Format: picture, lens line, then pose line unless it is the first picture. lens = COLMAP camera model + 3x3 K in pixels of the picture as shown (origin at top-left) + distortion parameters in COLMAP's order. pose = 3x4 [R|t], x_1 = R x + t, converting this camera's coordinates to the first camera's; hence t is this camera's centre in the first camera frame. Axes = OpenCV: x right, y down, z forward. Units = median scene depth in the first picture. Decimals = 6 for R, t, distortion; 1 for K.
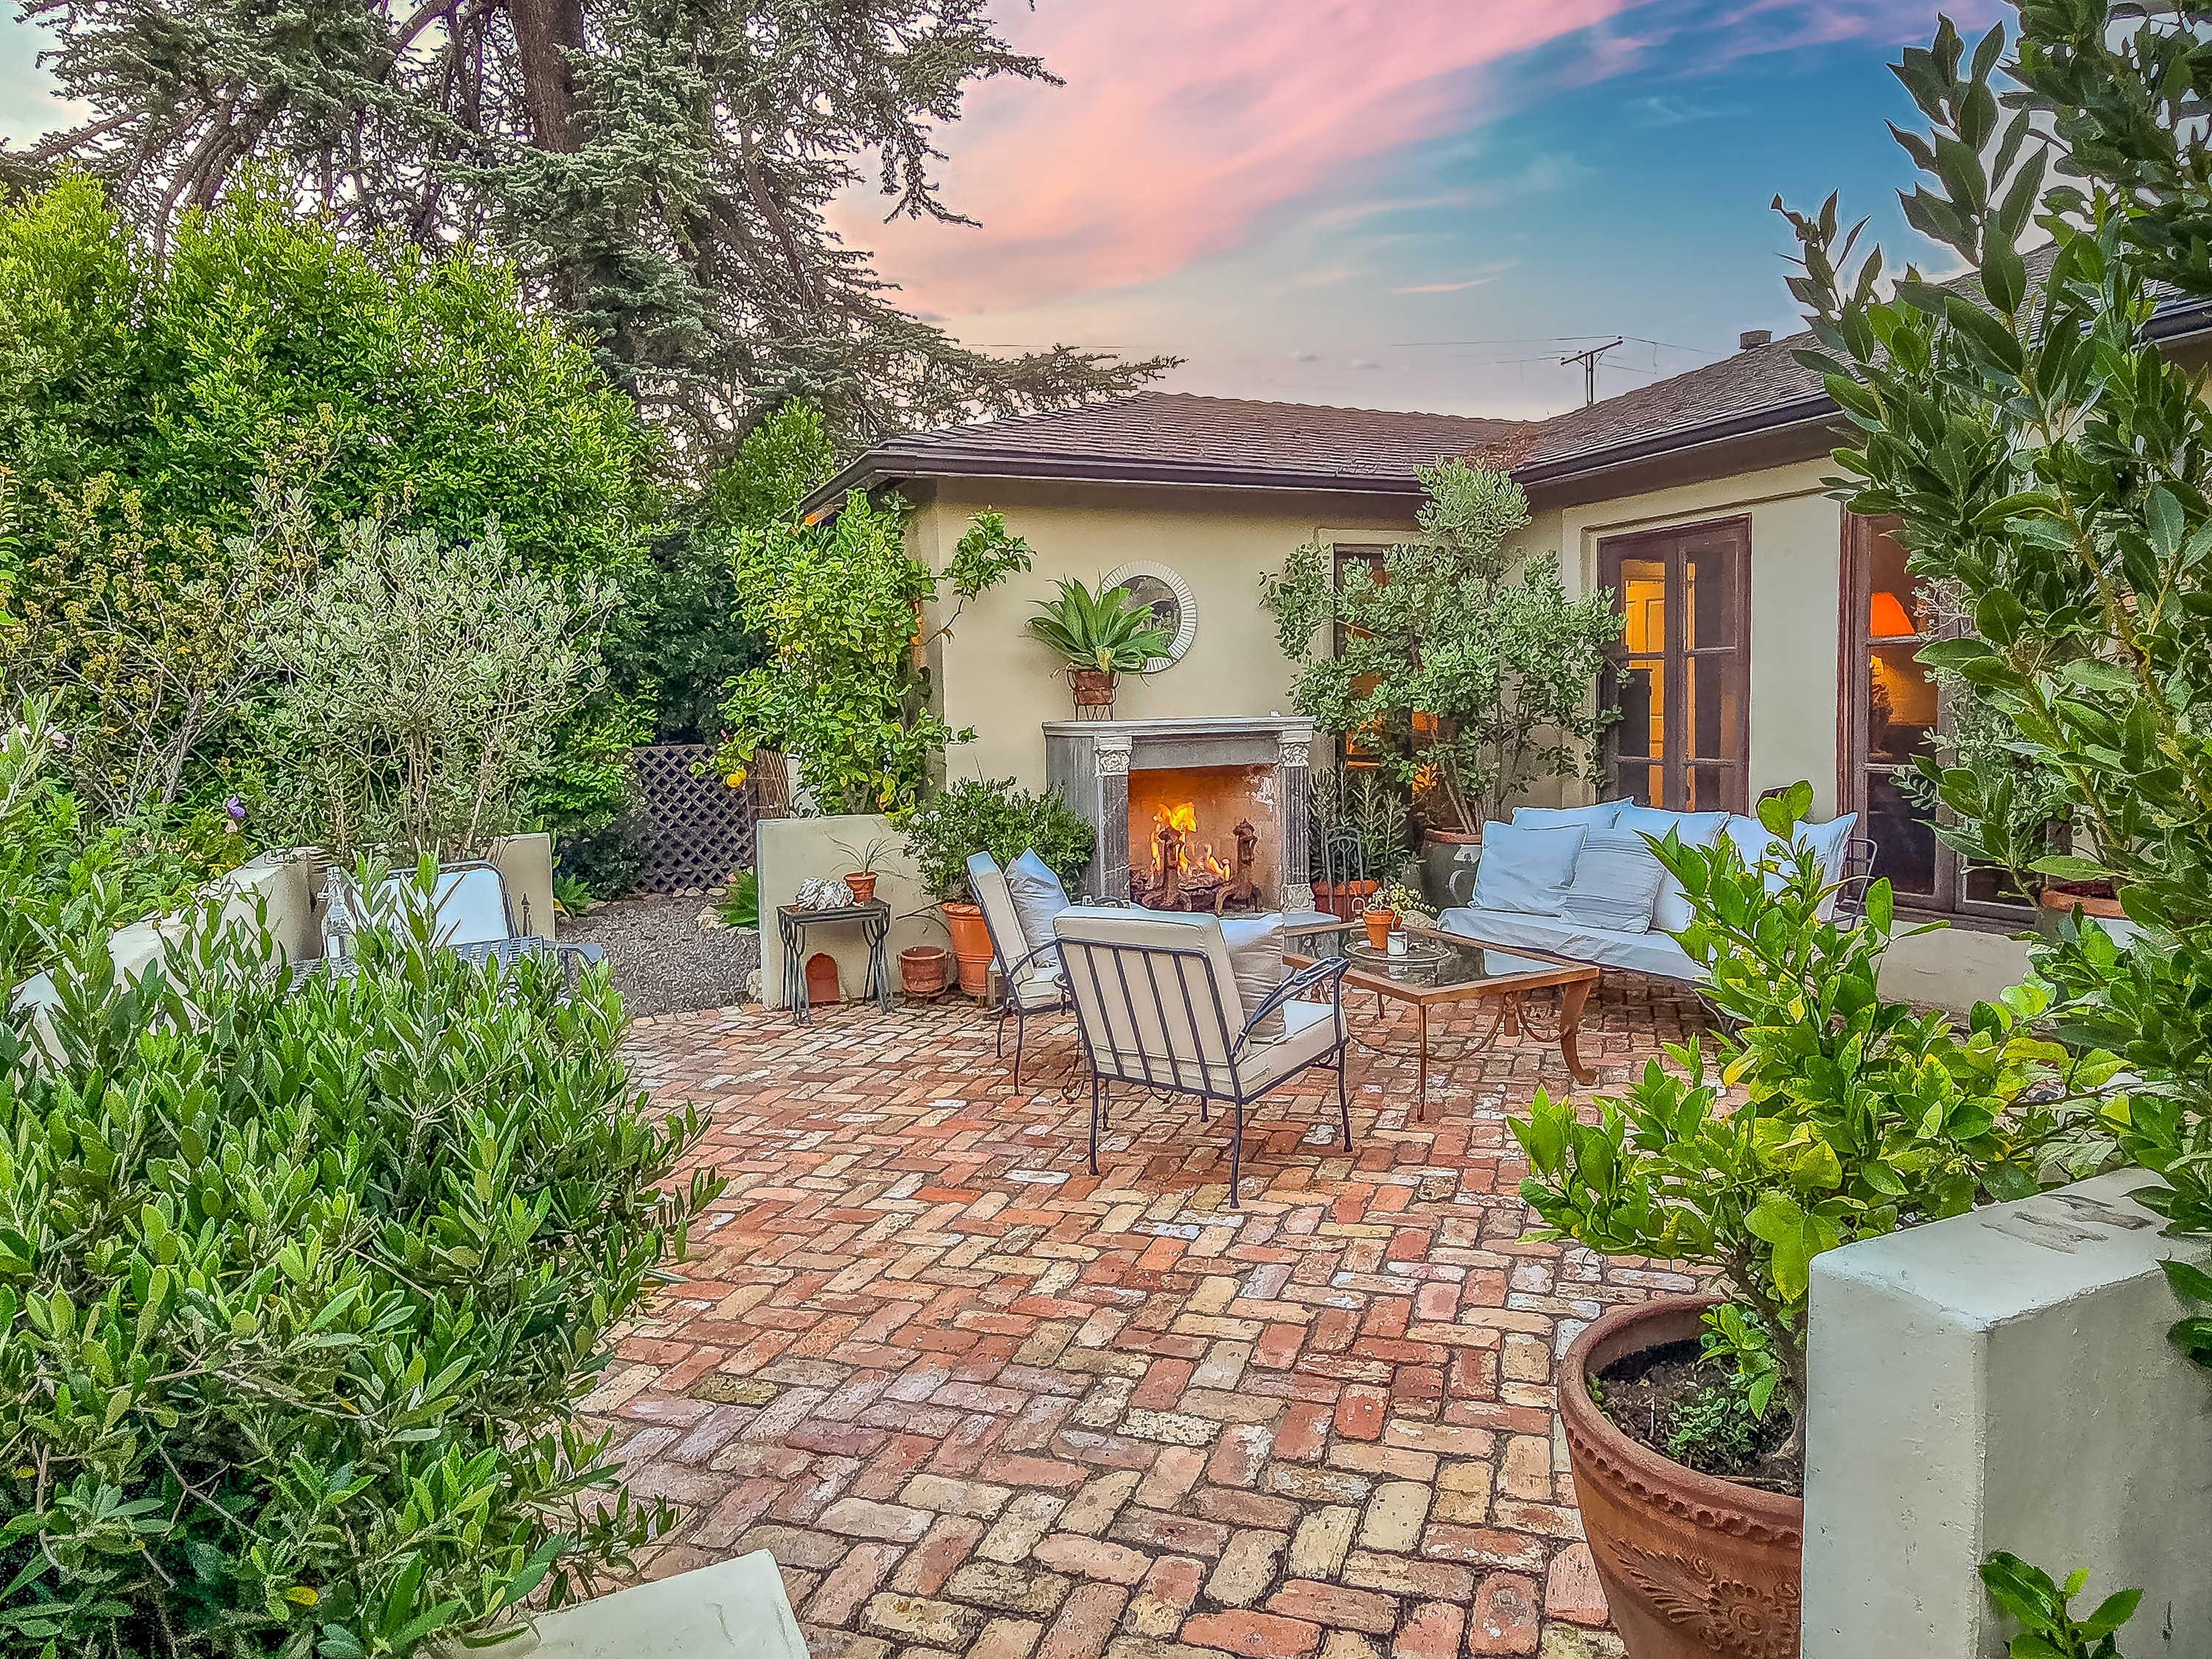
lens RADIAL K [[1381.7, 0, 1188.2], [0, 1381.7, 820.4], [0, 0, 1]] dist [-0.004938, -0.001026]
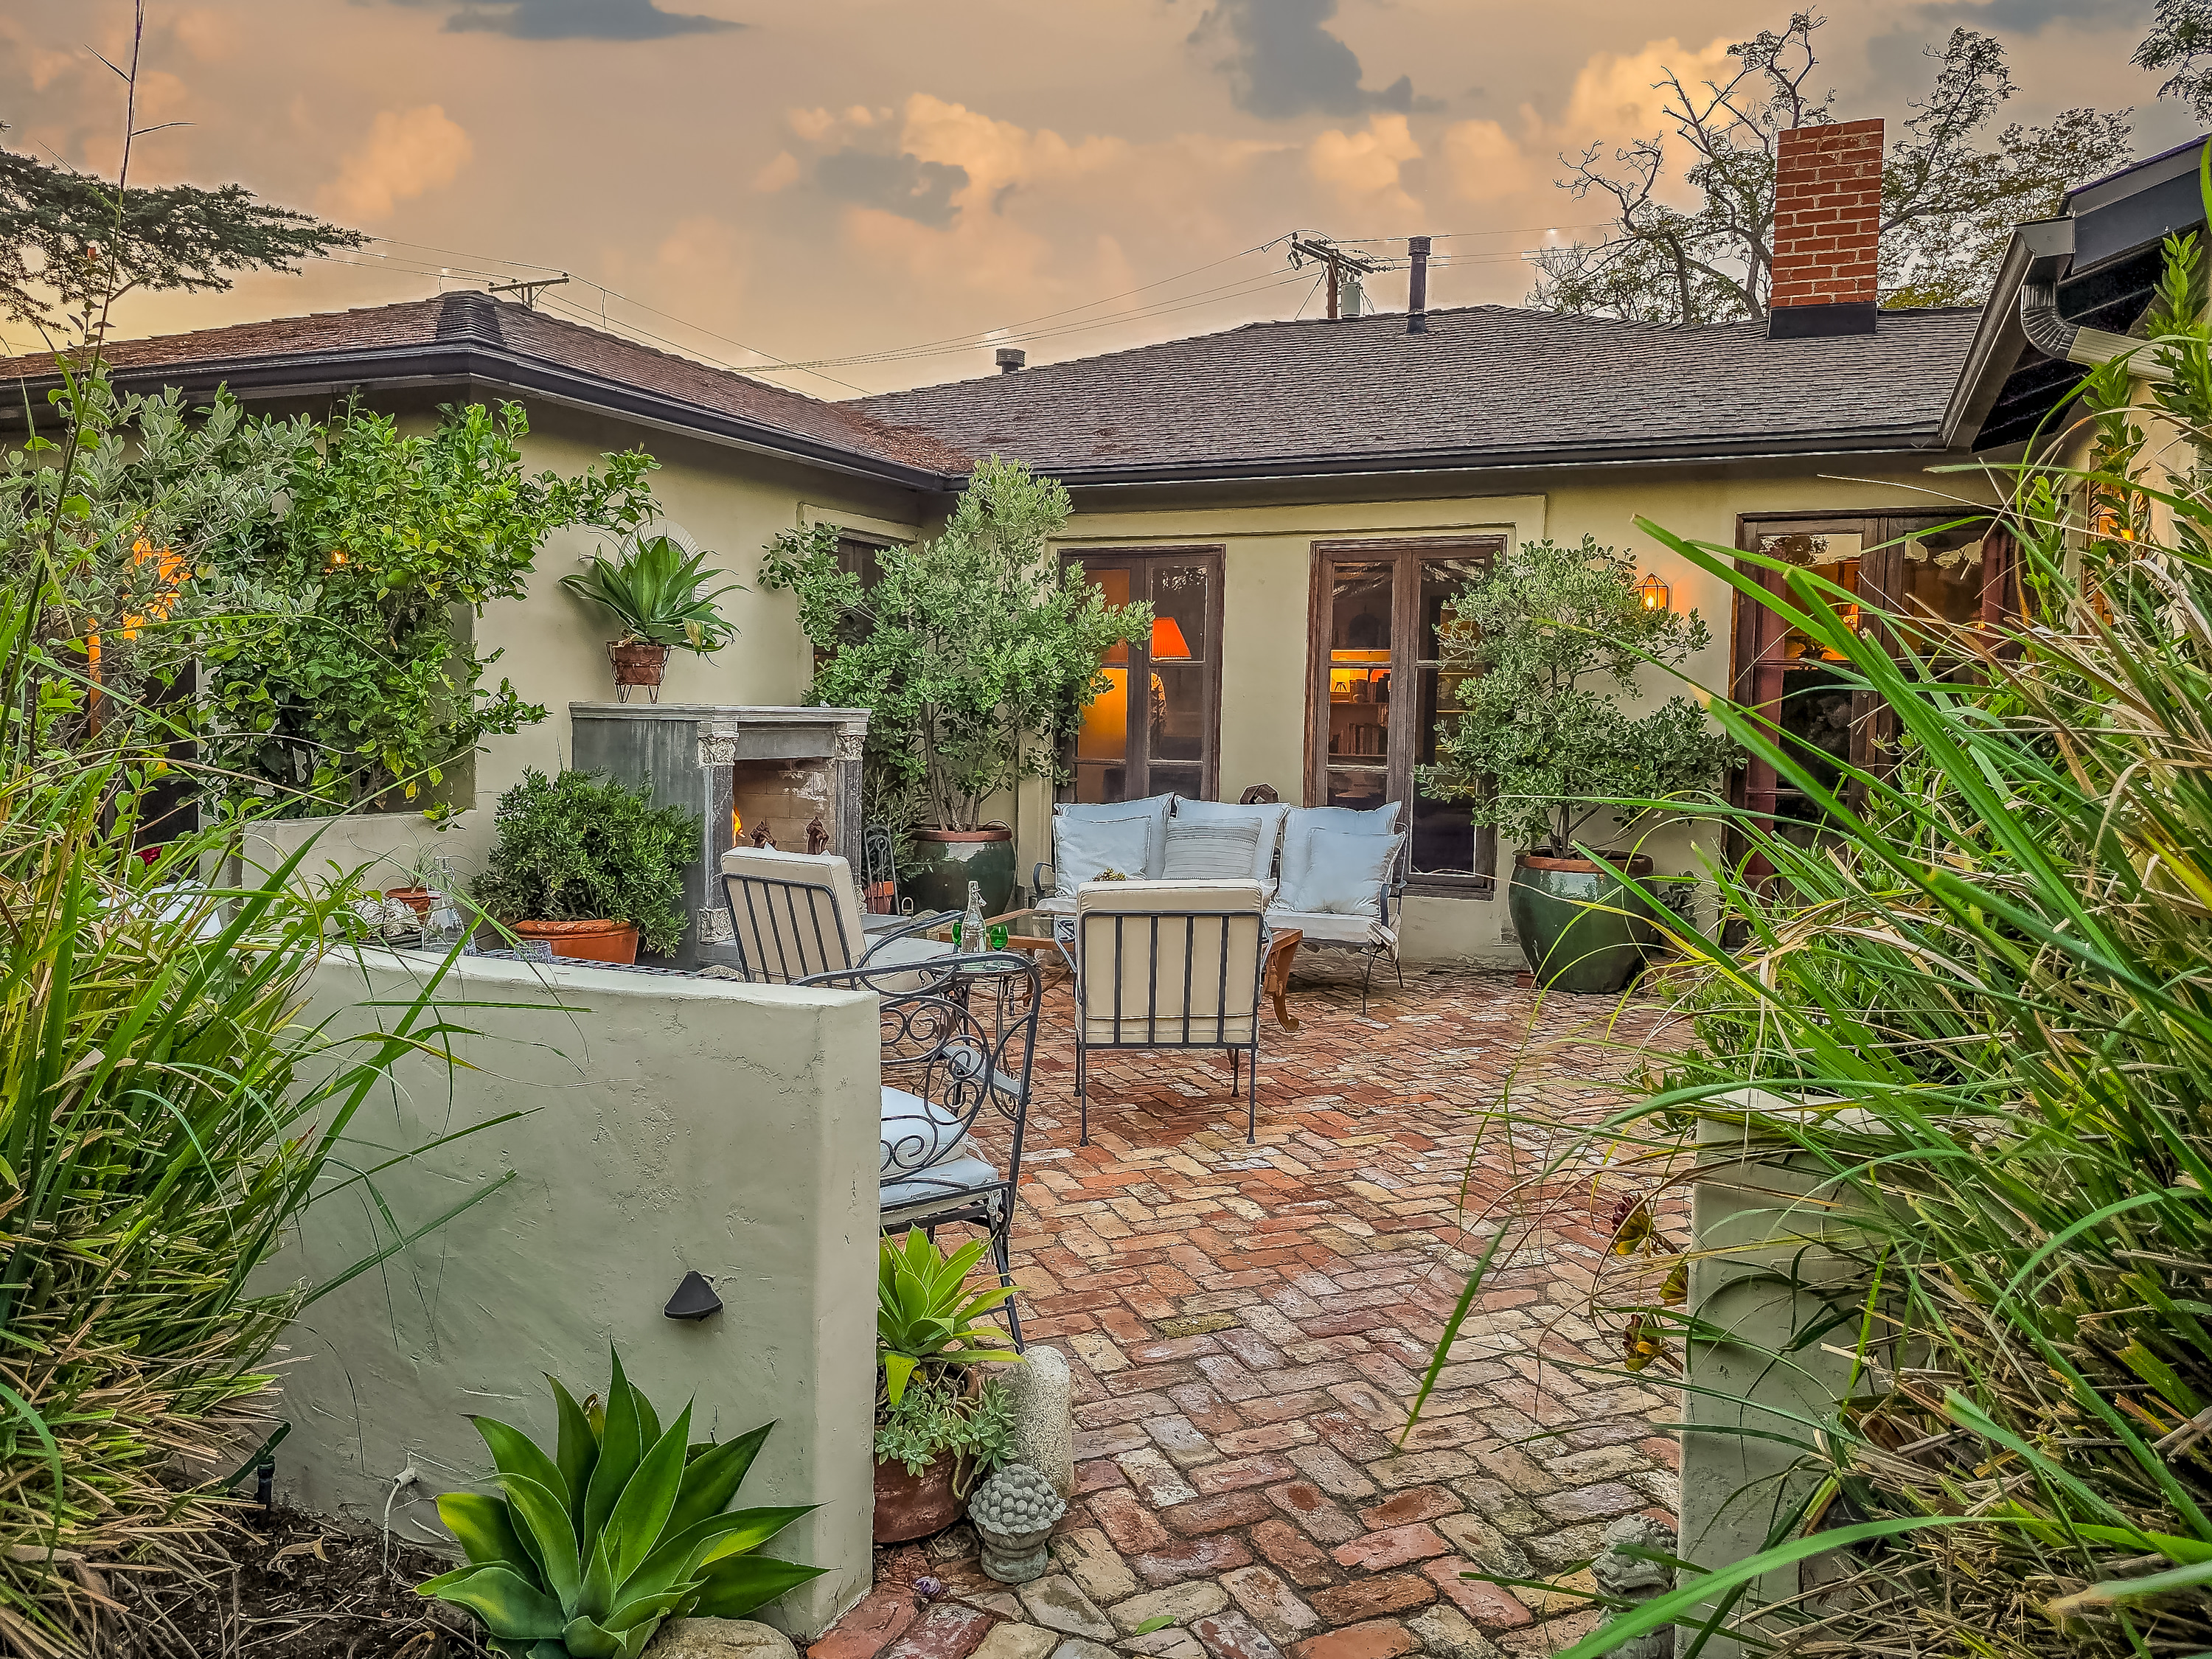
lens RADIAL K [[1586.1, 0, 1171.5], [0, 1586.1, 842.5], [0, 0, 1]] dist [0.048034, -0.038721]
pose [[0.753489, -0.017475, 0.657228, -0.481983], [0.019444, 0.999802, 0.004293, 0.016824], [-0.657173, 0.009544, 0.753679, 0.039619]]
